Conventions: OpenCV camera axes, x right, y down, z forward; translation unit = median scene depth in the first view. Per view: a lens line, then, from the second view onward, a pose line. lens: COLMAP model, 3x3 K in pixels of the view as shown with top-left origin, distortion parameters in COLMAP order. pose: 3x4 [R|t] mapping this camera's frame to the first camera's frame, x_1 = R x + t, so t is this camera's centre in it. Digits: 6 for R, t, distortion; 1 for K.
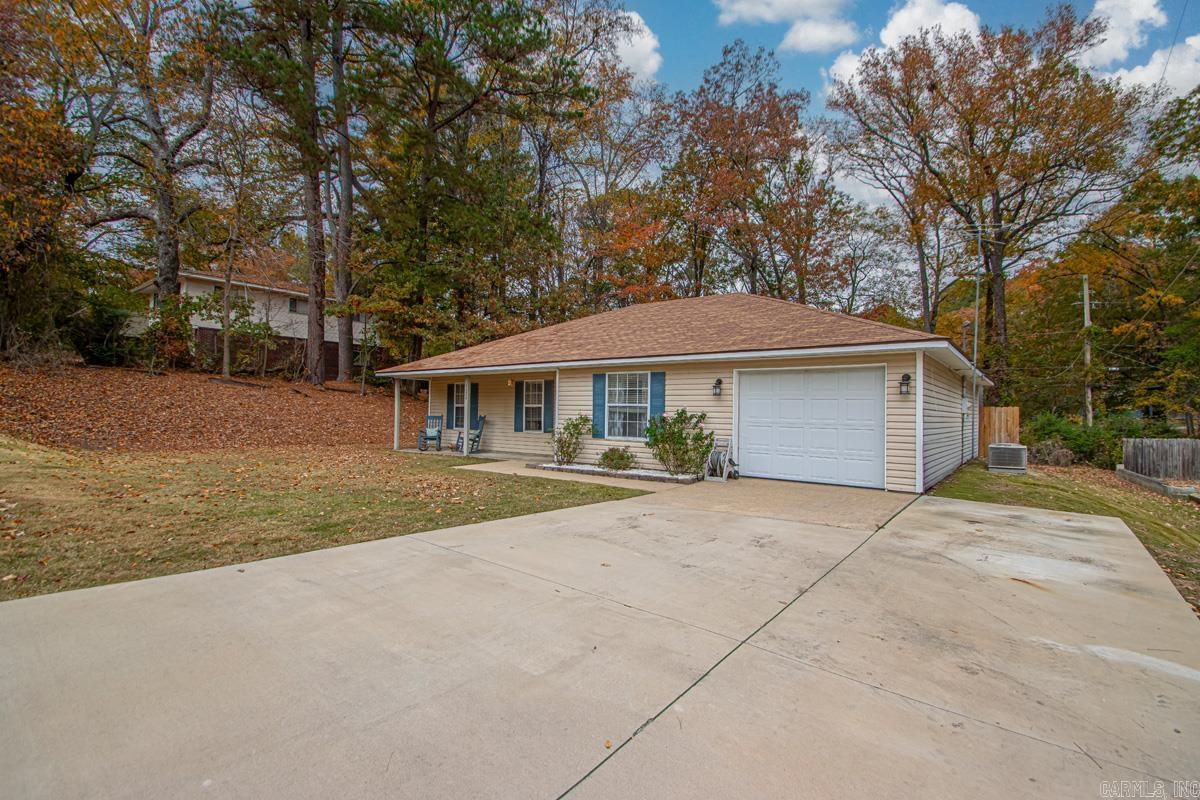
lens RADIAL K [[558.9, 0, 600.0], [0, 558.9, 400.0], [0, 0, 1]] dist [0.002855, 0.000166]
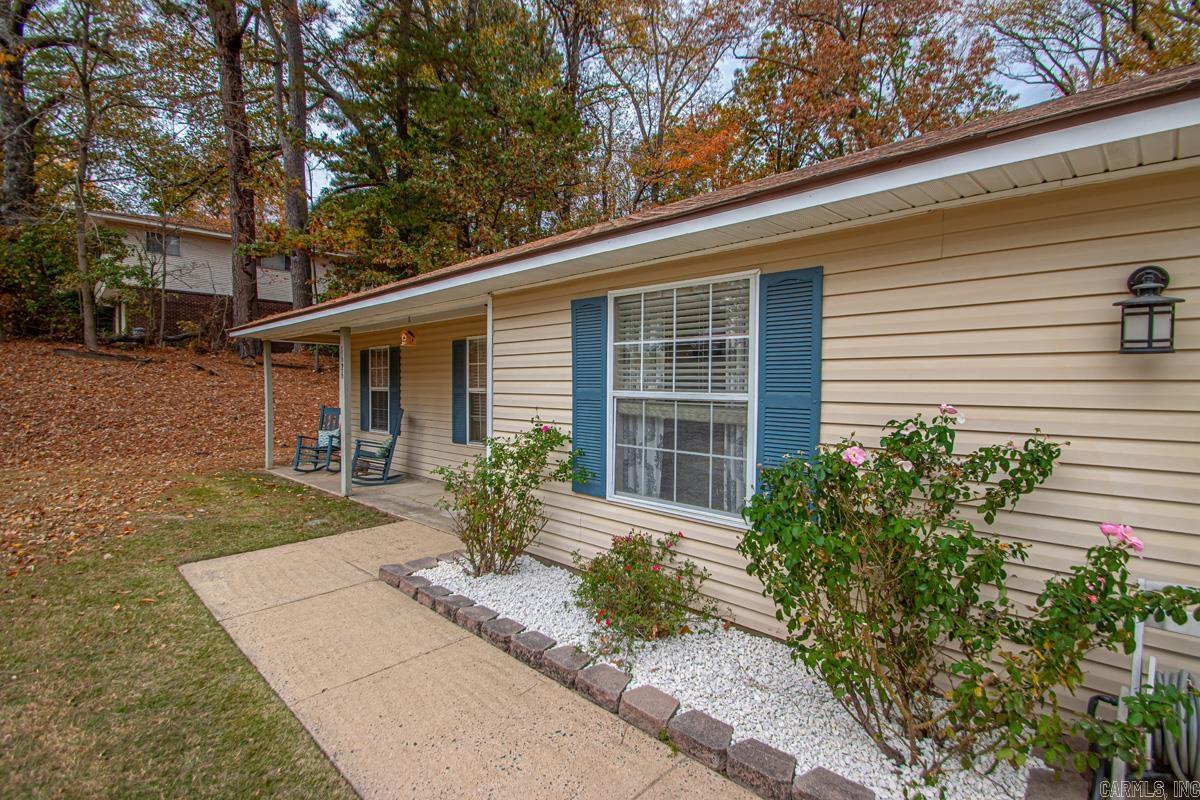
lens RADIAL K [[558.9, 0, 600.0], [0, 558.9, 400.0], [0, 0, 1]] dist [0.002855, 0.000166]
pose [[0.993375, -0.006846, -0.114714, 0.042418], [0.012281, 0.998831, 0.046746, -0.002996], [0.114259, -0.047845, 0.992298, 0.685015]]
